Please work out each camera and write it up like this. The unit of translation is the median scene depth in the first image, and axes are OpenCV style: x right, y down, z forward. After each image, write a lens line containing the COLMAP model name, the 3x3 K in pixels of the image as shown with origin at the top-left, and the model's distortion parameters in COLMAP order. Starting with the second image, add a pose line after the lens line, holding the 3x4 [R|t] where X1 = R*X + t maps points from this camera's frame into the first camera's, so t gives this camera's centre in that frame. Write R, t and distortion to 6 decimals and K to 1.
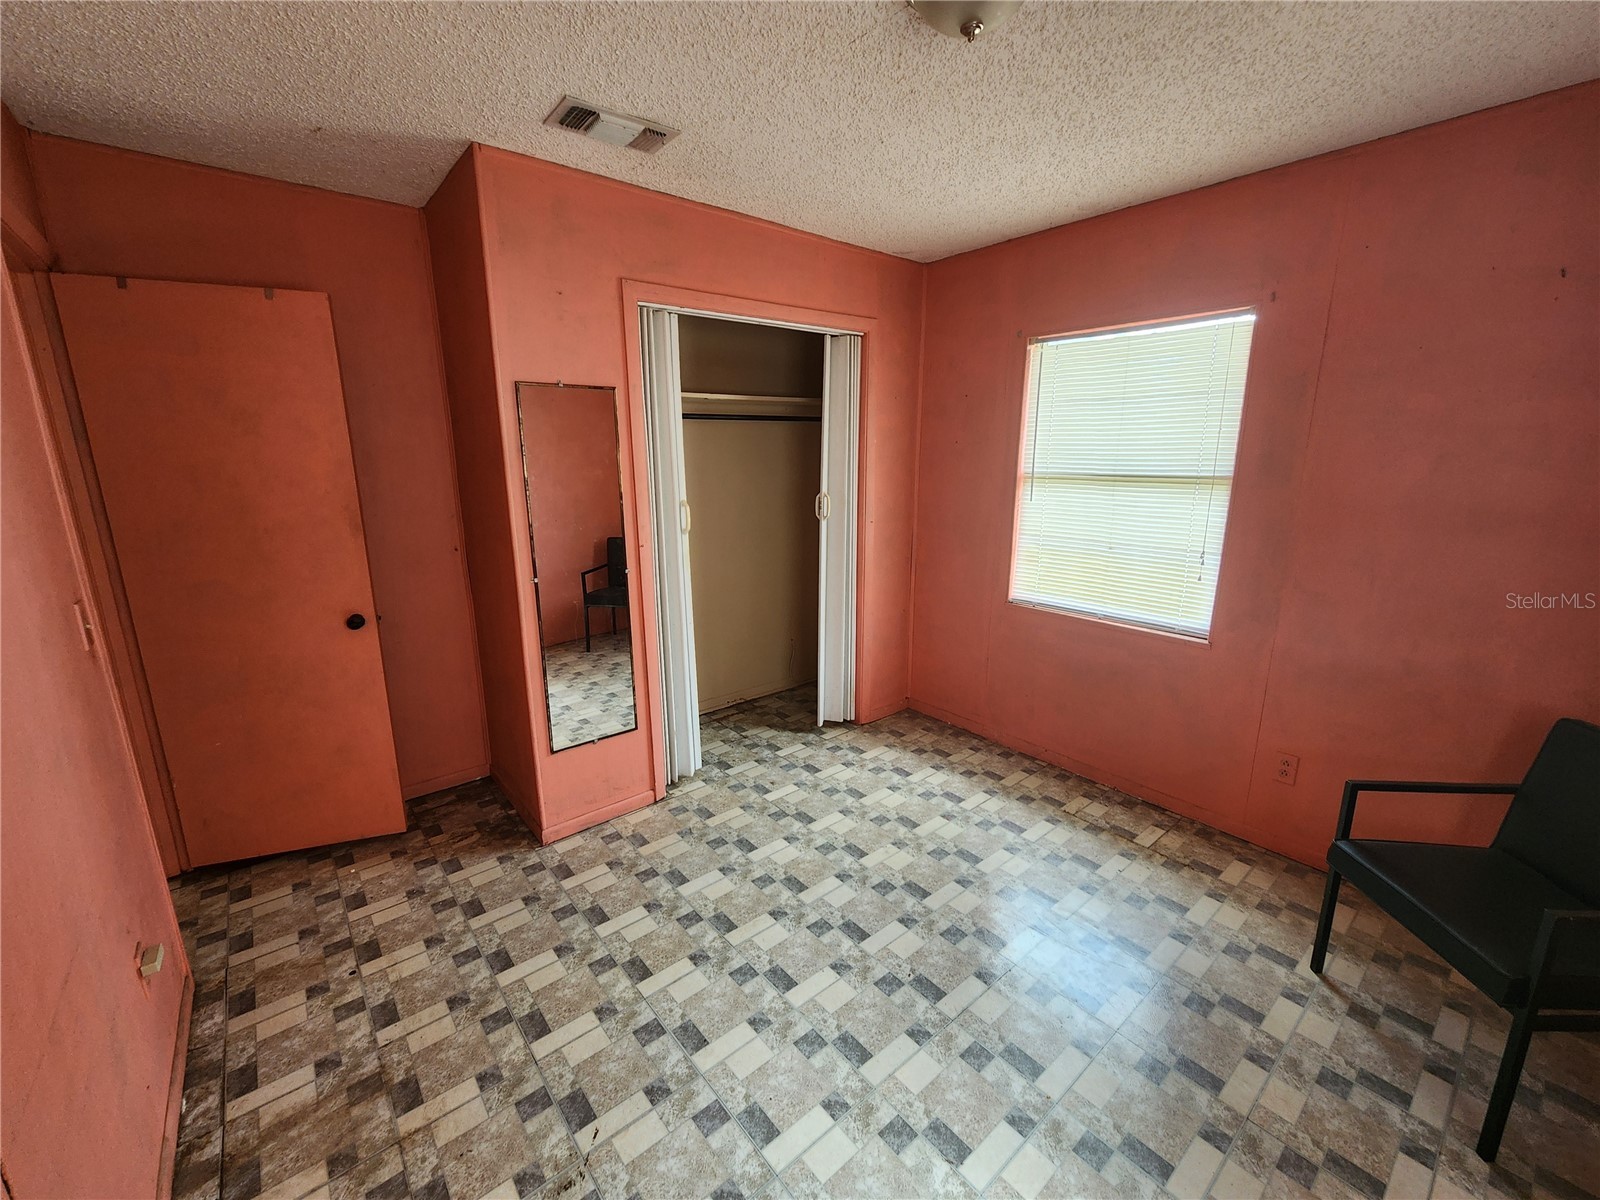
lens RADIAL K [[660.8, 0, 801.6], [0, 660.8, 590.6], [0, 0, 1]] dist [-0.002289, -0.000382]
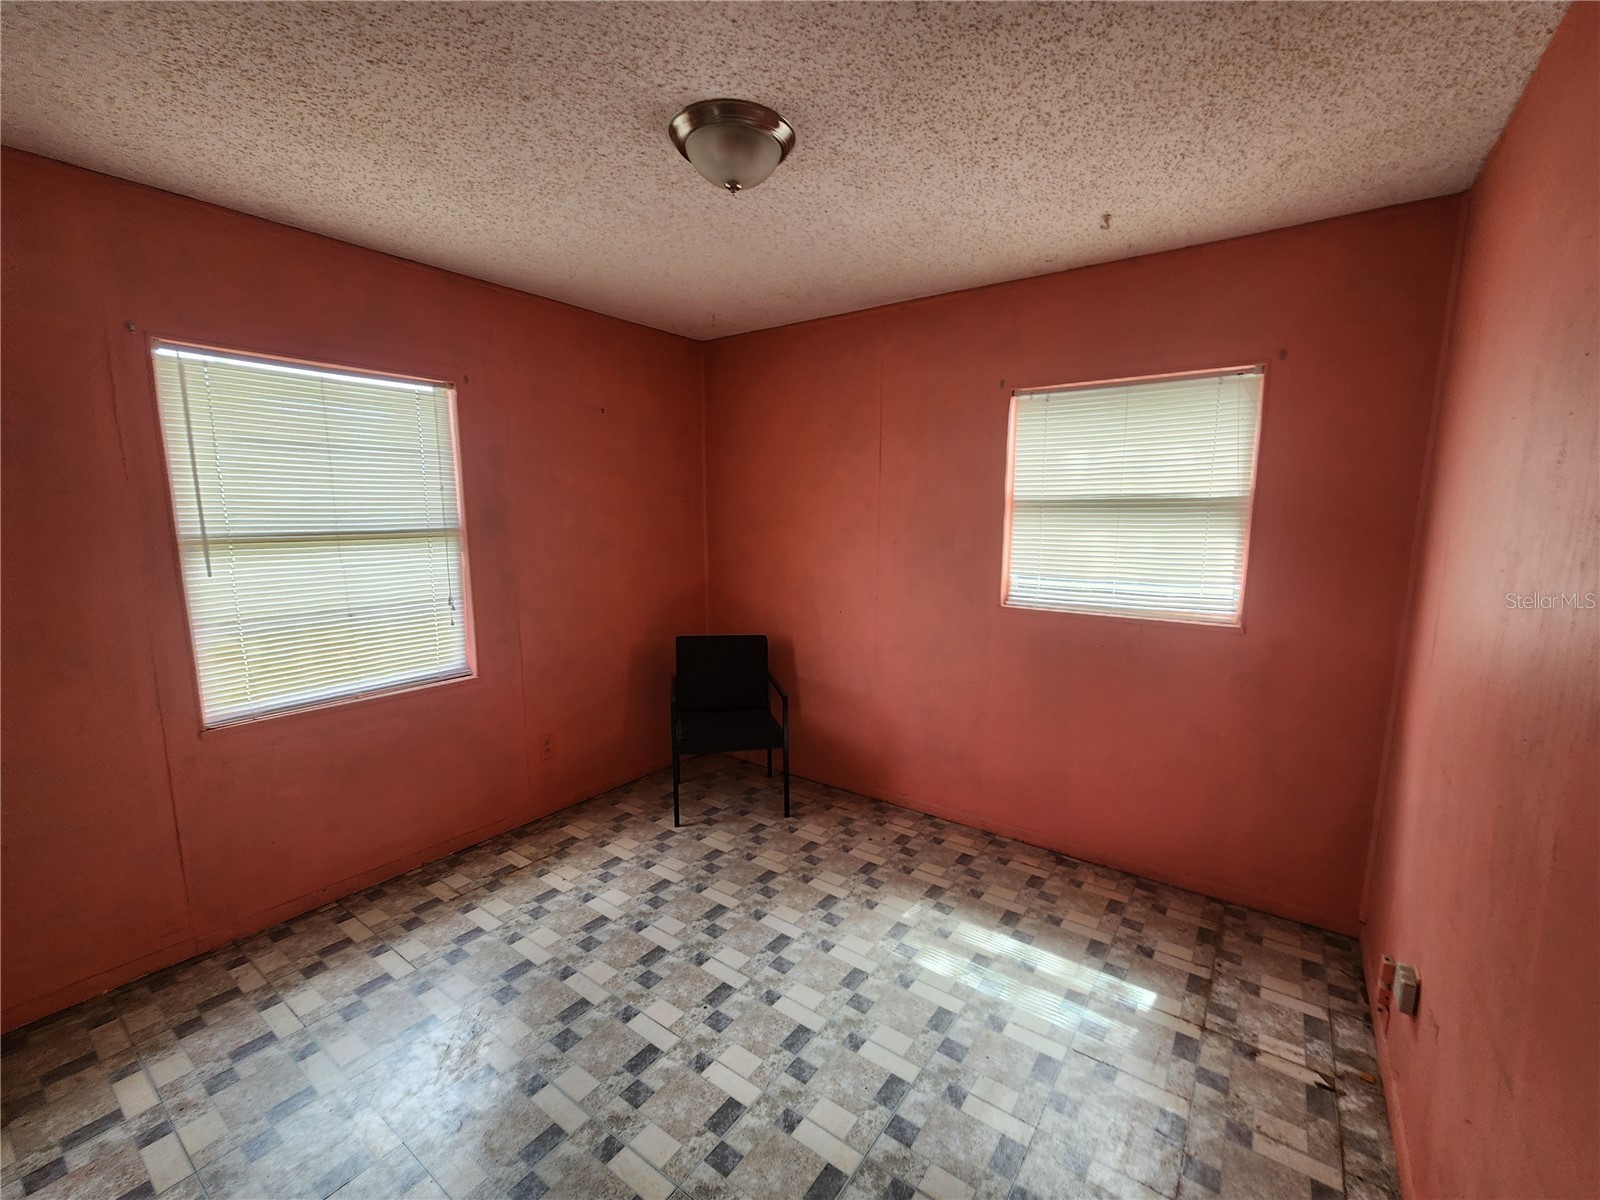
lens RADIAL K [[668.3, 0, 801.5], [0, 668.3, 623.4], [0, 0, 1]] dist [-0.001810, -0.000110]
pose [[-0.251509, -0.160236, 0.954499, -0.628321], [0.197918, 0.956845, 0.212781, -0.150879], [-0.947403, 0.242429, -0.208941, 0.751647]]
